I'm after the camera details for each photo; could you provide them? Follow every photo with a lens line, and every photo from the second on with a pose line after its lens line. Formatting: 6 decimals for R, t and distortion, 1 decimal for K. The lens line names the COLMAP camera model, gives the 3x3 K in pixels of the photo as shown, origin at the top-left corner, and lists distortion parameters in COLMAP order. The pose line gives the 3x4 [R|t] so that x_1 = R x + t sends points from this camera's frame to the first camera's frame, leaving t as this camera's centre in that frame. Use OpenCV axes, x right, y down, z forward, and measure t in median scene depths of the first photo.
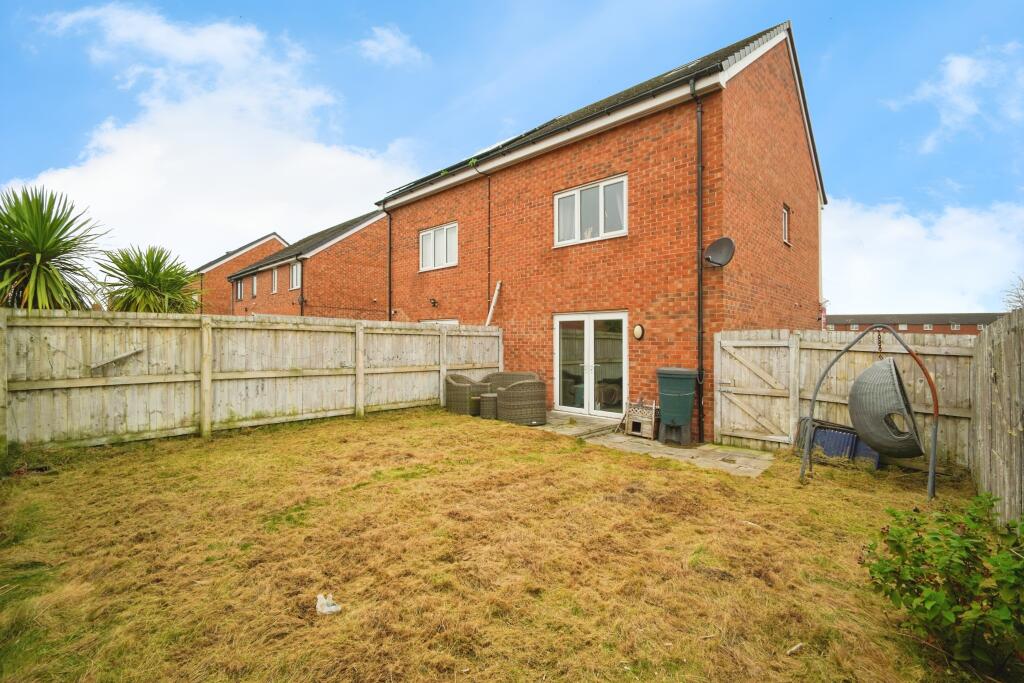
lens RADIAL K [[448.5, 0, 513.0], [0, 448.5, 344.4], [0, 0, 1]] dist [0.012414, 0.000260]
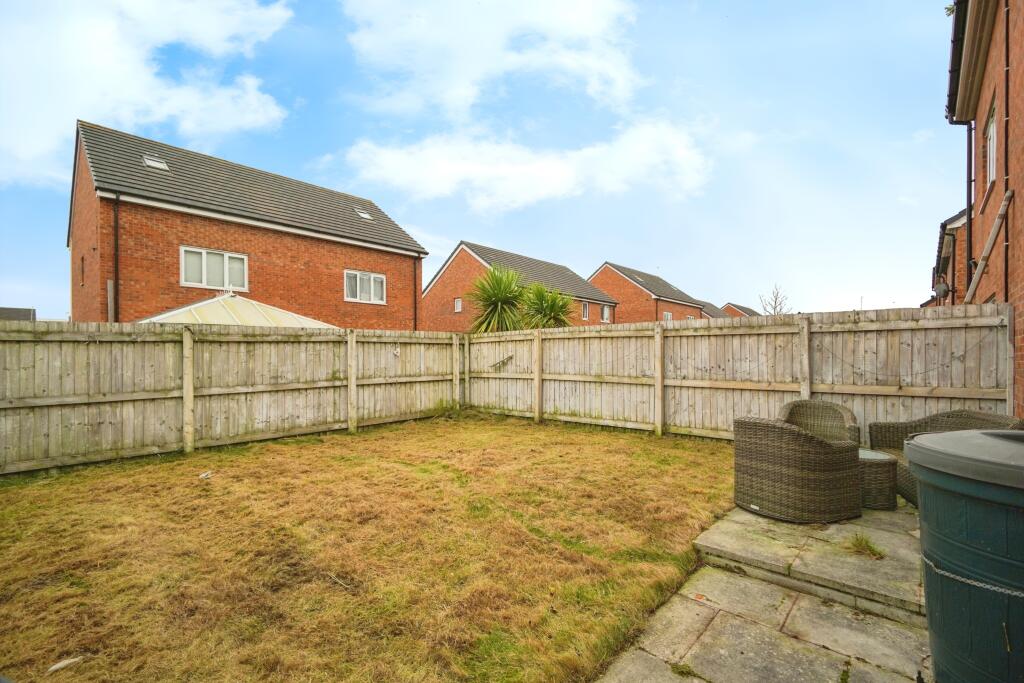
lens RADIAL K [[448.5, 0, 512.0], [0, 448.5, 351.1], [0, 0, 1]] dist [0.012414, 0.000260]
pose [[0.043085, -0.006637, -0.999049, 0.540235], [0.008473, 0.999944, -0.006278, 0.004972], [0.999035, -0.008194, 0.043139, 0.753878]]
